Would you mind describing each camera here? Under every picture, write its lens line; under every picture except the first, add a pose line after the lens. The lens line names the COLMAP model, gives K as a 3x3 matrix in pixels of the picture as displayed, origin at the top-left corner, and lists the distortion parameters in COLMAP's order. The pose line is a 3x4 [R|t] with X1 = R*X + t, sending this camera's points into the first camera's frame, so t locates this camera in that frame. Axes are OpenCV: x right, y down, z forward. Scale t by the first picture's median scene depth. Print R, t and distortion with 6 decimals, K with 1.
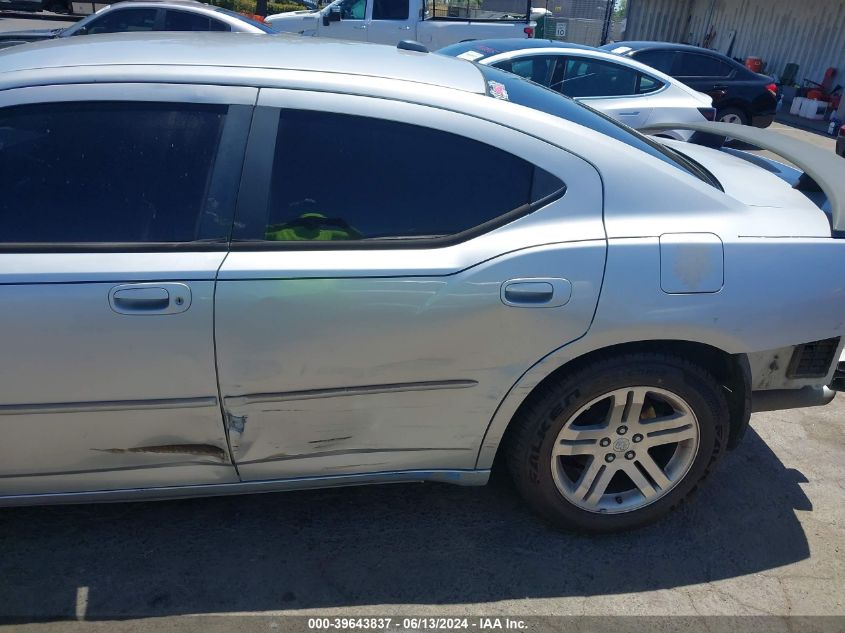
lens RADIAL K [[674.4, 0, 445.3], [0, 674.4, 317.1], [0, 0, 1]] dist [0.079062, -0.118035]
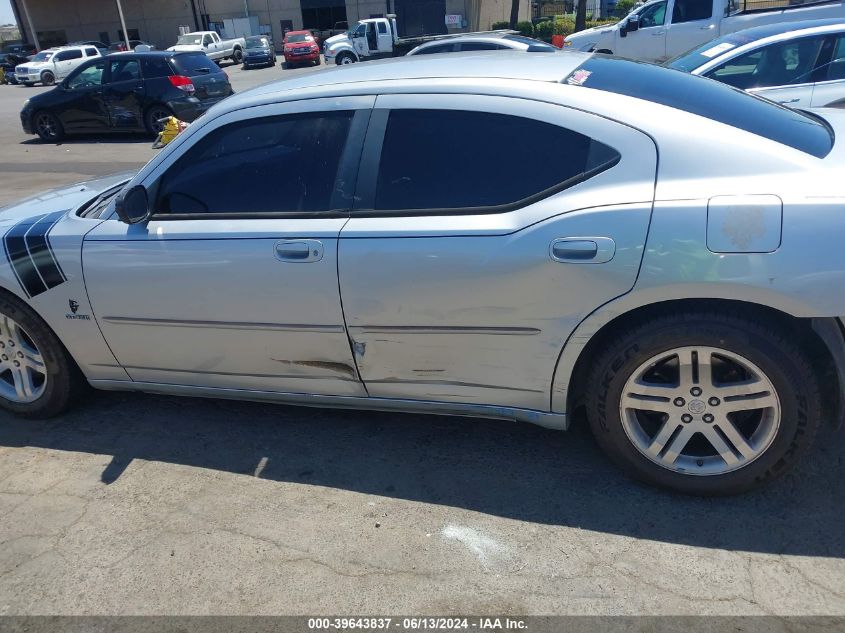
lens RADIAL K [[674.4, 0, 445.3], [0, 674.4, 317.1], [0, 0, 1]] dist [0.079062, -0.118035]
pose [[0.892544, 0.045394, -0.448671, 0.394995], [-0.055015, 0.998450, -0.008424, 0.086820], [0.447593, 0.032202, 0.893658, -0.101031]]
